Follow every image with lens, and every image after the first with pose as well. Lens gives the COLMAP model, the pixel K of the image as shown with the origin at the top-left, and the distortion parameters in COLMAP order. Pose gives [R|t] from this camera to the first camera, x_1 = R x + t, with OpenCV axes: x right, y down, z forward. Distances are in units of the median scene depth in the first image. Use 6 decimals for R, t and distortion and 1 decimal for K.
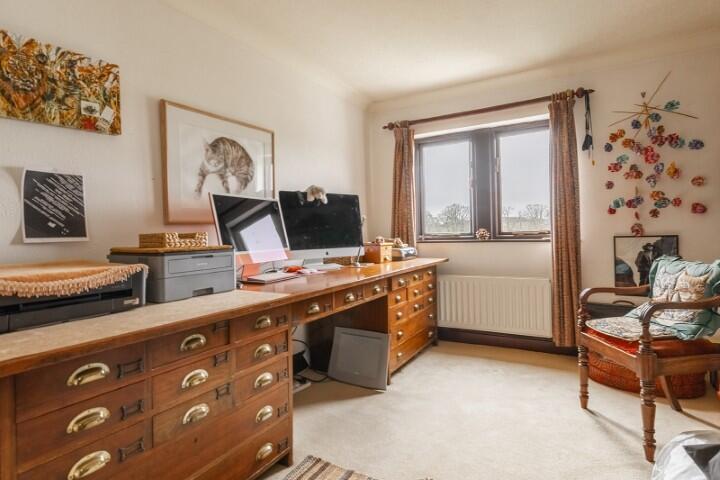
lens RADIAL K [[375.8, 0, 360.0], [0, 375.8, 240.0], [0, 0, 1]] dist [-0.000704, 0.000135]
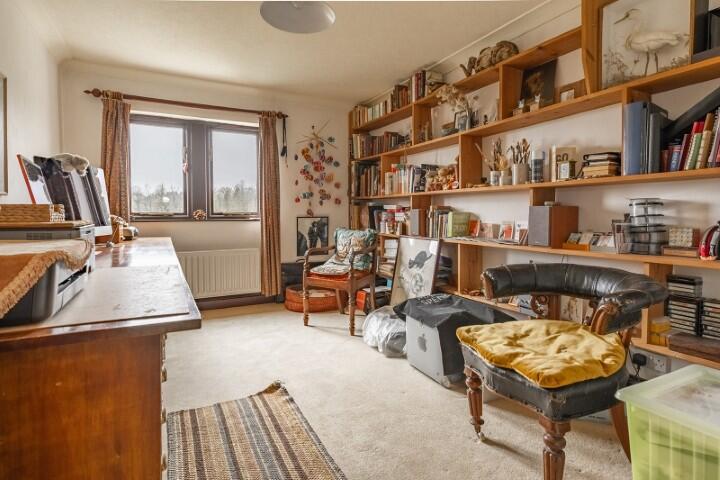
lens RADIAL K [[375.2, 0, 358.9], [0, 375.2, 228.9], [0, 0, 1]] dist [-0.001204, -0.000115]
pose [[0.551567, -0.014969, 0.833996, -0.435232], [-0.000001, 0.999839, 0.017946, 0.010848], [-0.834131, -0.009899, 0.551478, -0.032197]]
